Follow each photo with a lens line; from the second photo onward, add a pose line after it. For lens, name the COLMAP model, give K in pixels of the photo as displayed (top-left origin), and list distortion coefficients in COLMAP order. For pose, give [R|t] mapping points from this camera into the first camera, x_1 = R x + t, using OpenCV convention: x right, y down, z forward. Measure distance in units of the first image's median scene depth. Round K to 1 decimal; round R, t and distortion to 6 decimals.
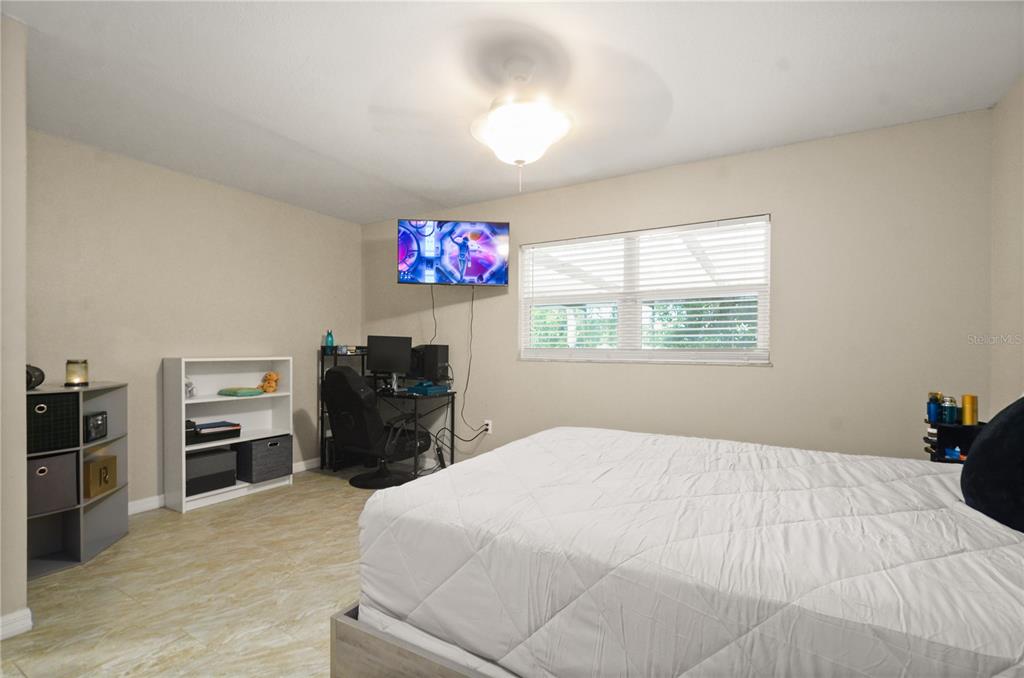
lens RADIAL K [[449.4, 0, 514.6], [0, 449.4, 344.0], [0, 0, 1]] dist [-0.003787, -0.001164]
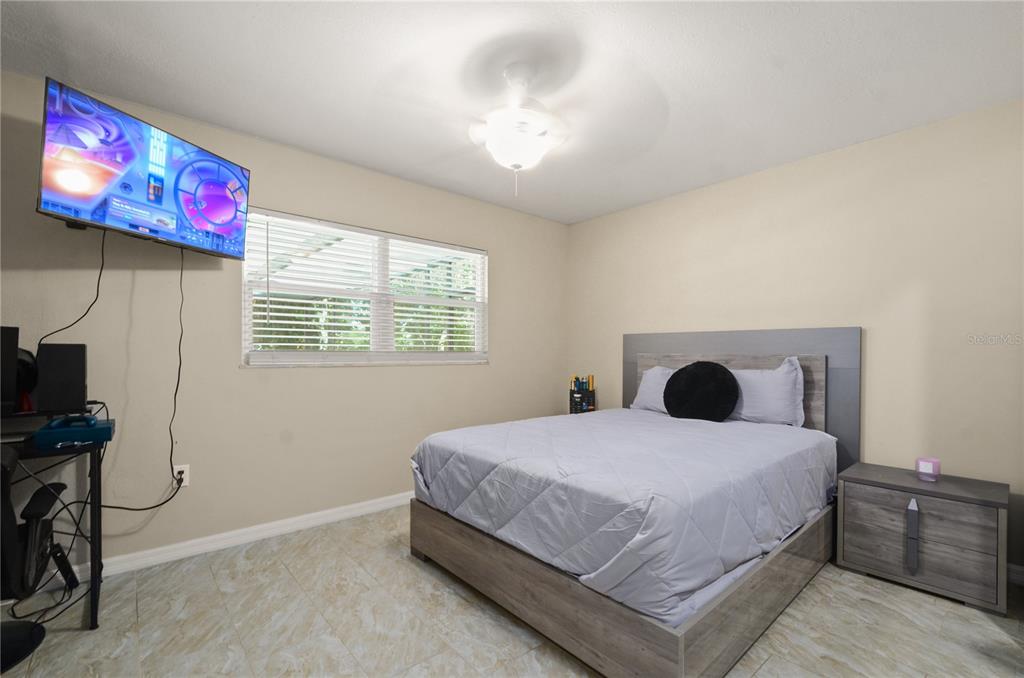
lens RADIAL K [[449.4, 0, 514.6], [0, 449.4, 344.0], [0, 0, 1]] dist [-0.003787, -0.001164]
pose [[0.336441, 0.014750, 0.941589, -0.533645], [-0.006101, 0.999890, -0.013483, 0.006165], [-0.941685, -0.001209, 0.336494, 0.378885]]
